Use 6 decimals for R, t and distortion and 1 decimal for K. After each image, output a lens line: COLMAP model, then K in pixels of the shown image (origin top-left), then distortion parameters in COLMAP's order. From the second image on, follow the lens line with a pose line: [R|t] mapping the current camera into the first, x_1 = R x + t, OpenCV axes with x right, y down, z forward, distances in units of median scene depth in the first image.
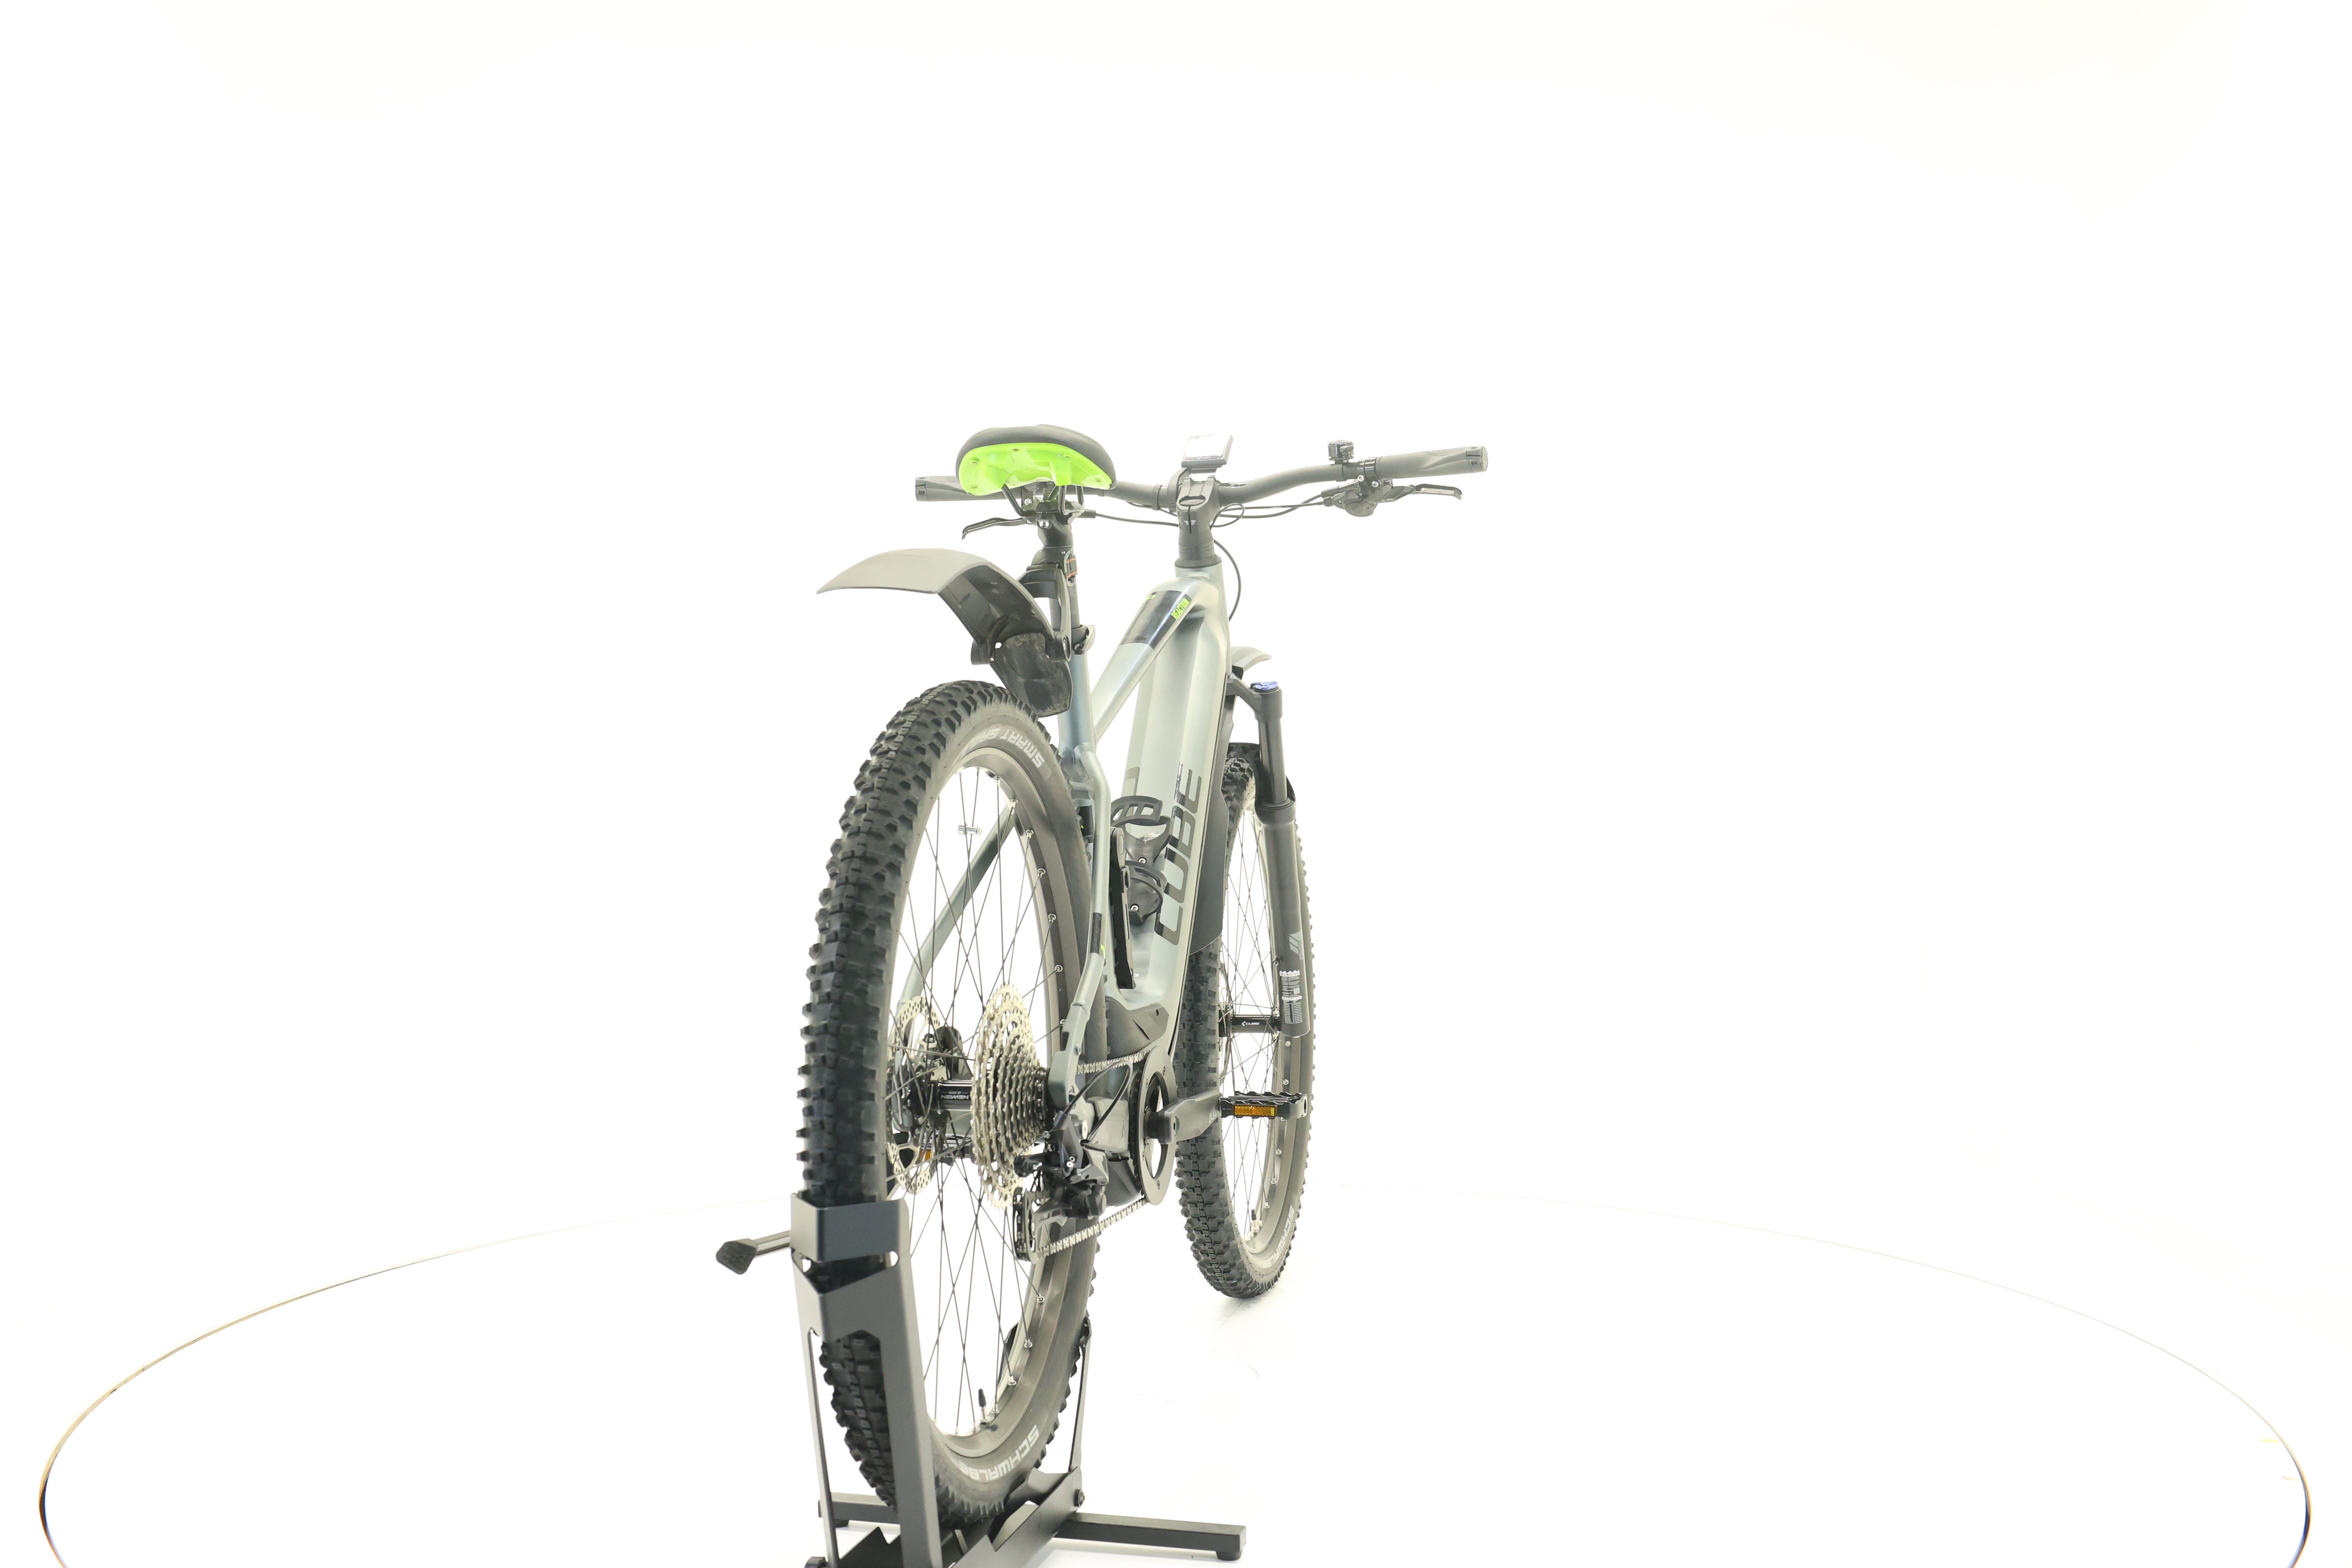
lens RADIAL K [[2452.7, 0, 1185.0], [0, 2452.7, 778.3], [0, 0, 1]] dist [-0.005560, 0.000000]
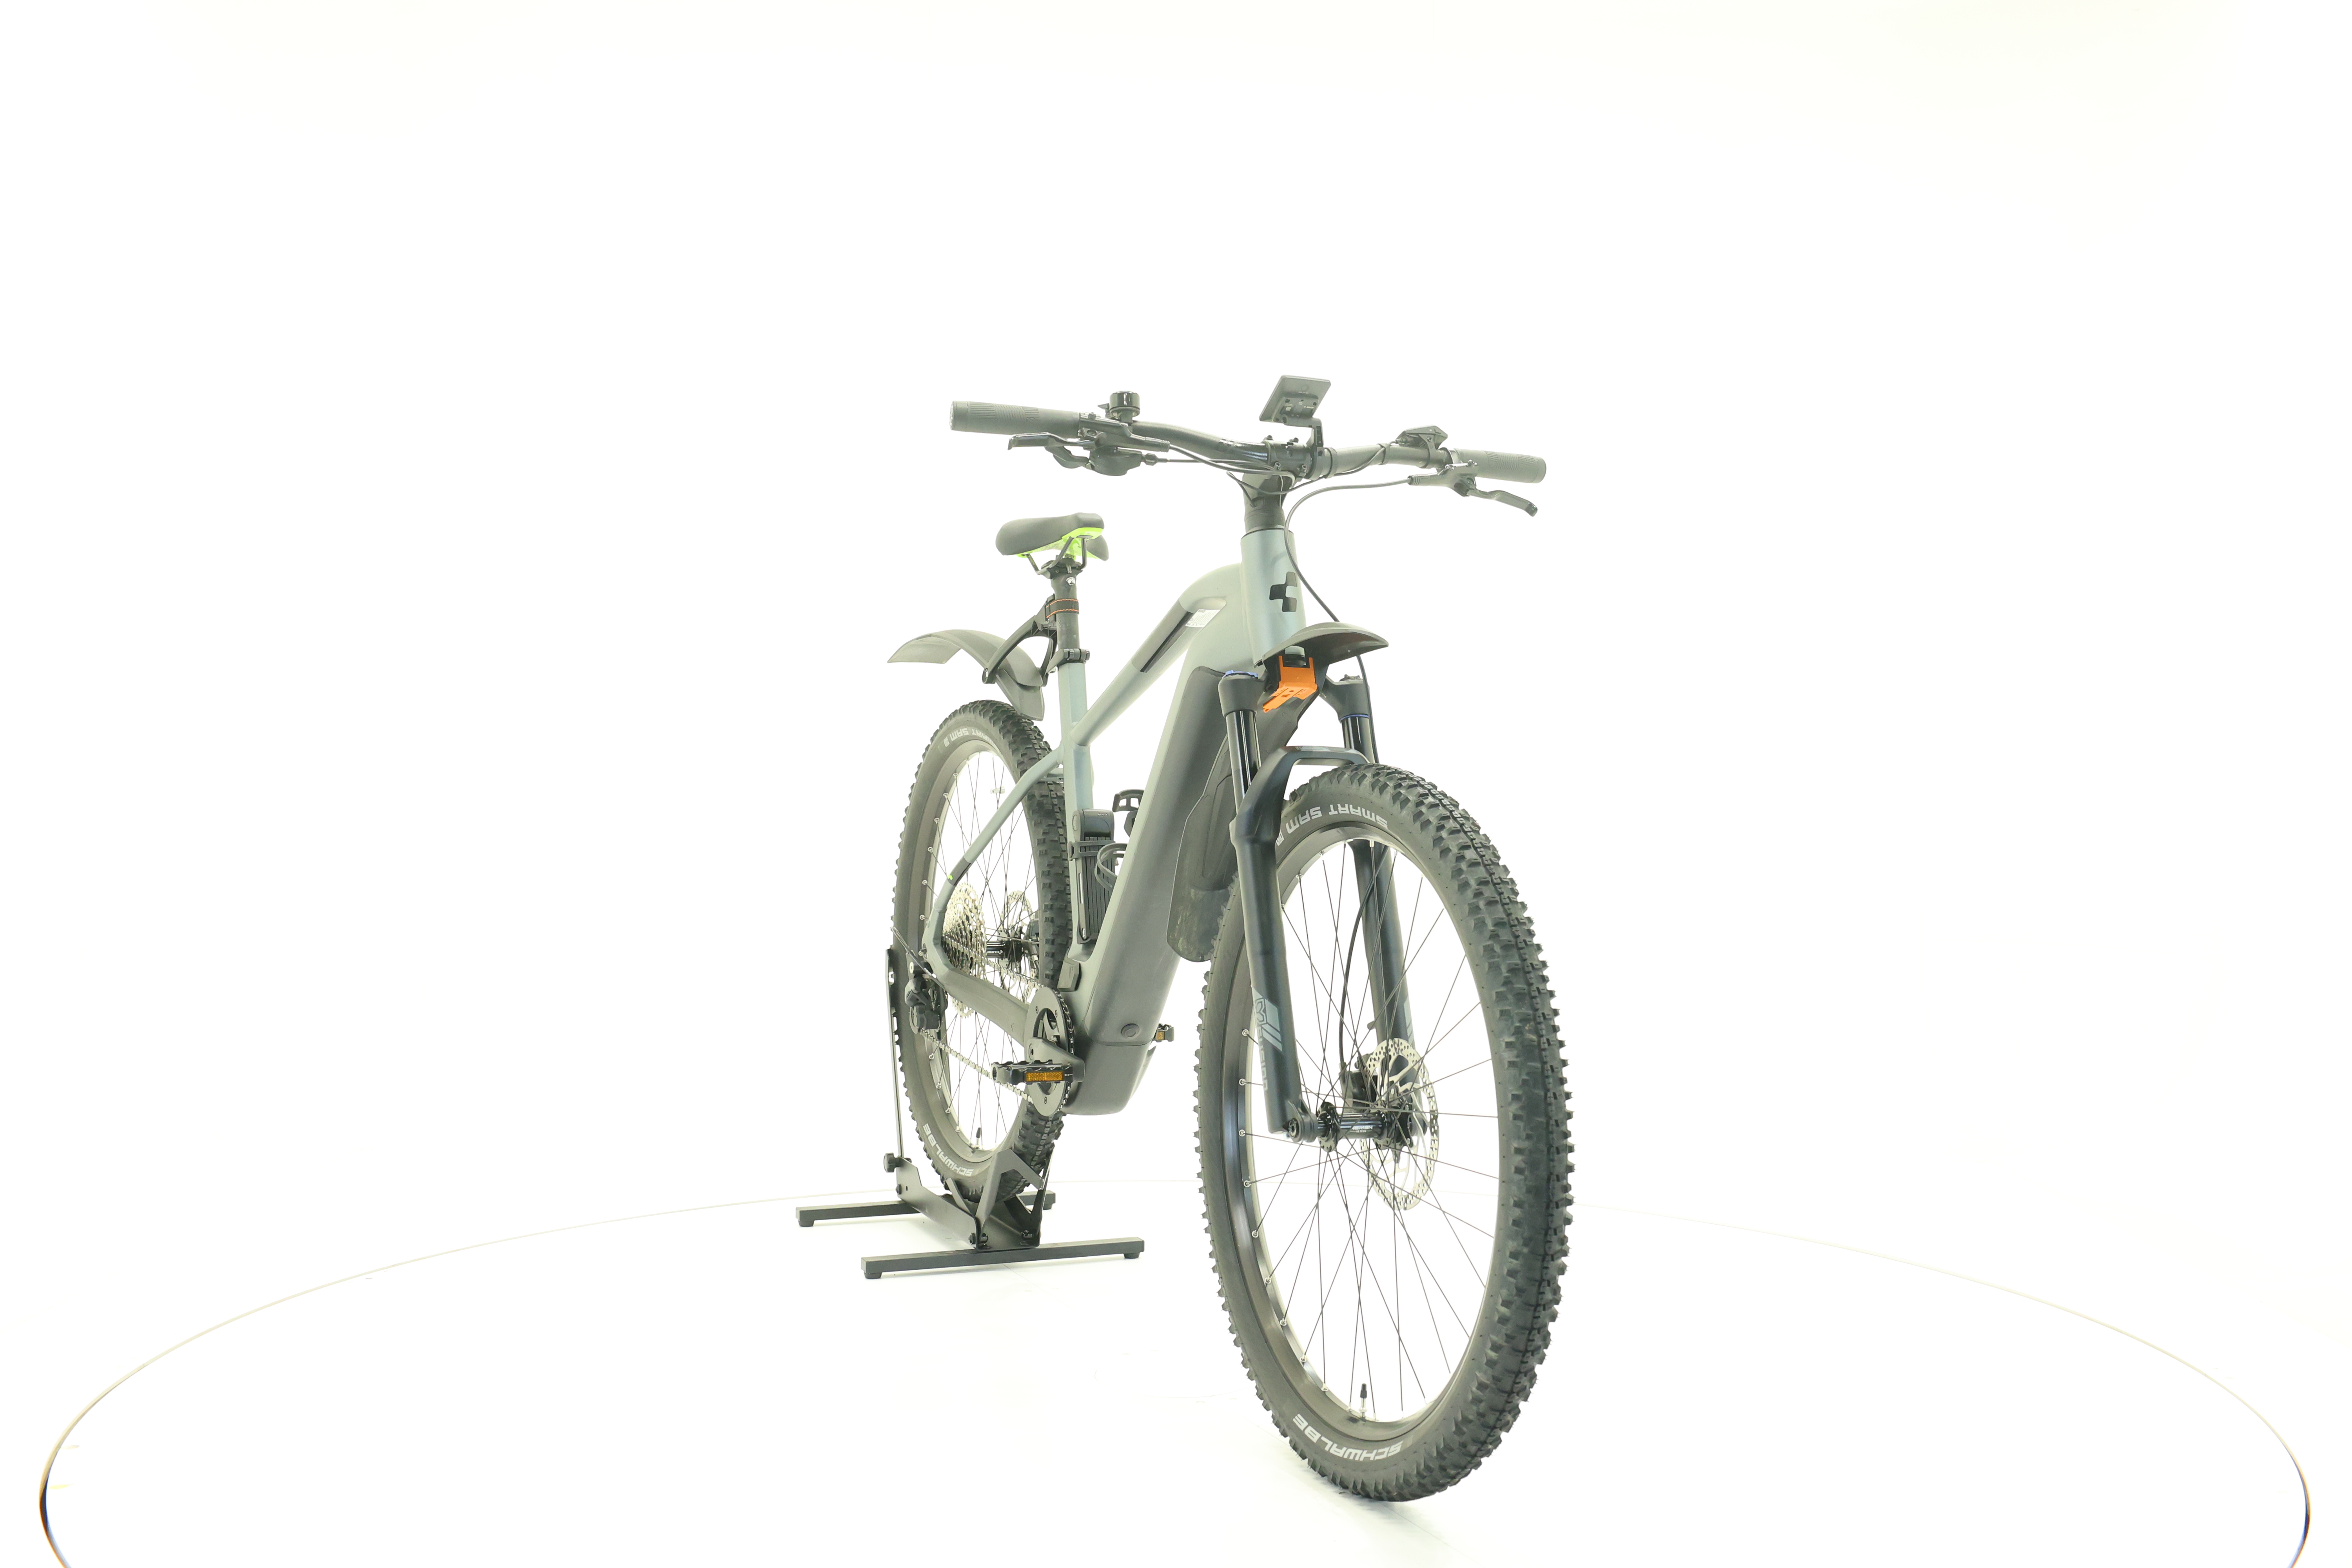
lens RADIAL K [[2452.7, 0, 1172.5], [0, 2452.7, 789.1], [0, 0, 1]] dist [-0.005560, 0.000000]
pose [[-0.809975, 0.008032, -0.586410, 0.554129], [-0.018001, 0.999095, 0.038547, -0.032287], [0.586188, 0.041778, -0.809097, 1.709498]]
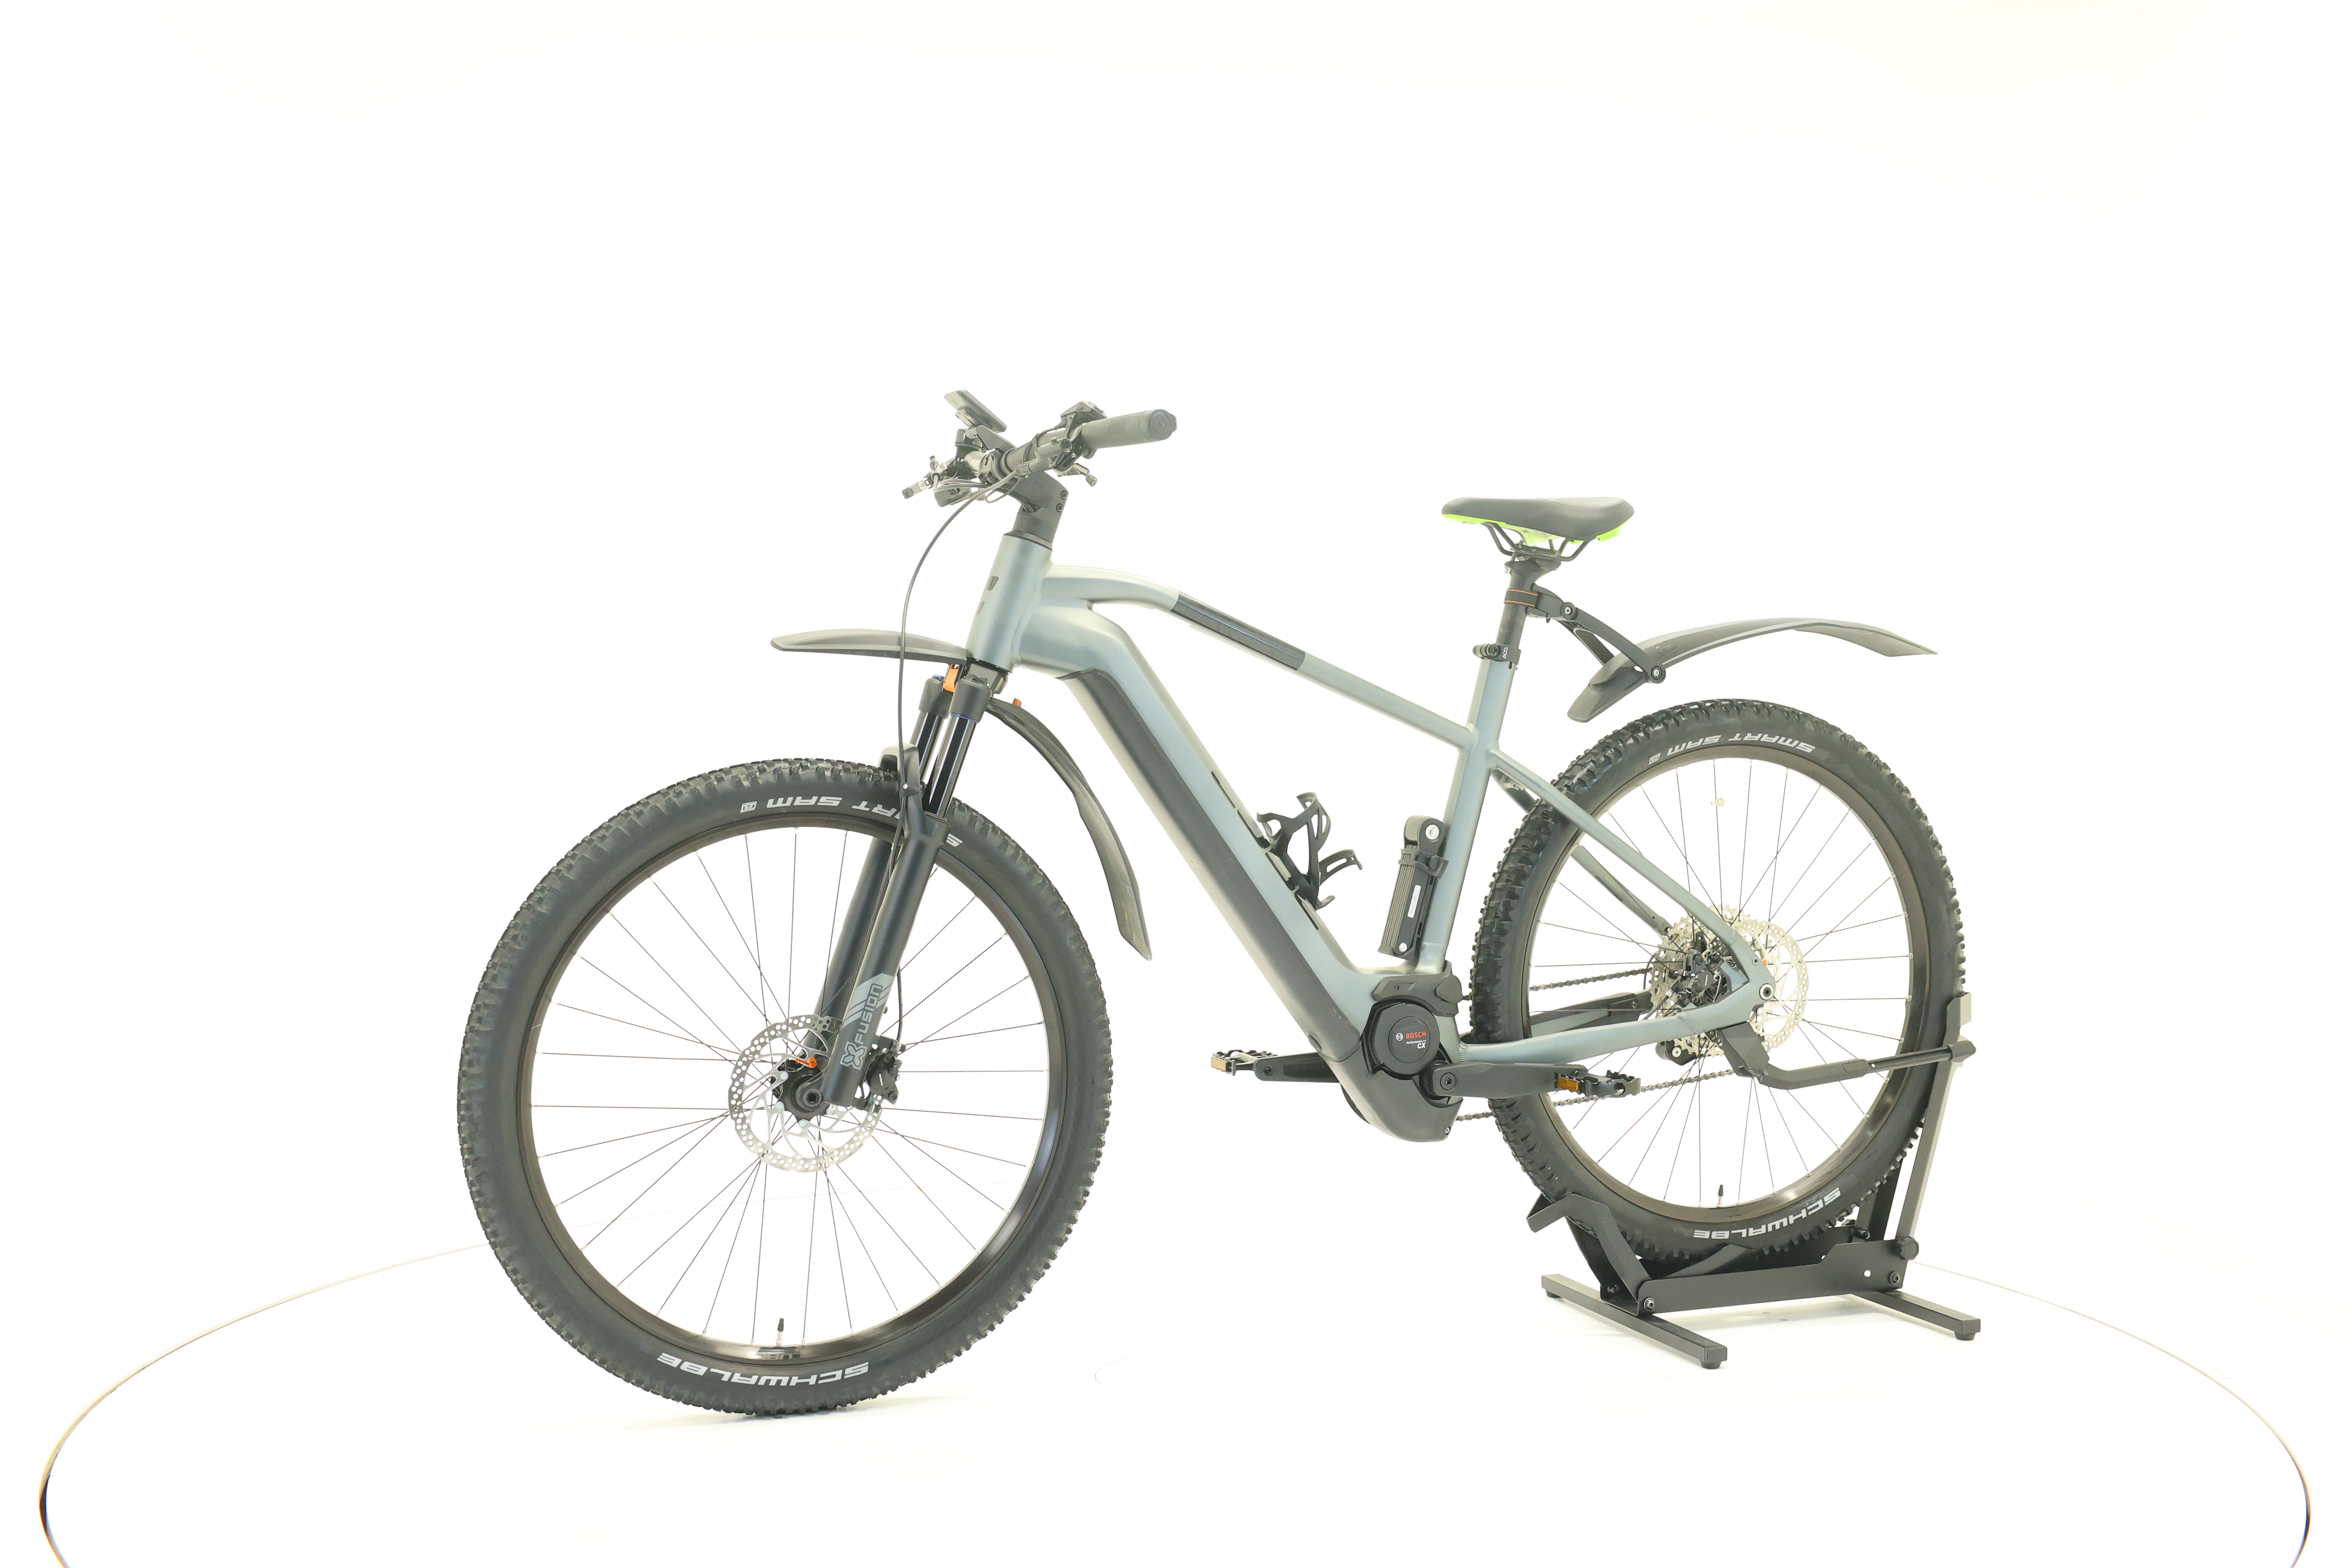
lens RADIAL K [[2452.7, 0, 1175.8], [0, 2452.7, 786.8], [0, 0, 1]] dist [-0.005560, 0.000000]
pose [[-0.556714, -0.023855, 0.830362, -0.786960], [0.010394, 0.999309, 0.035677, -0.030392], [-0.830640, 0.028492, -0.556081, 1.473070]]
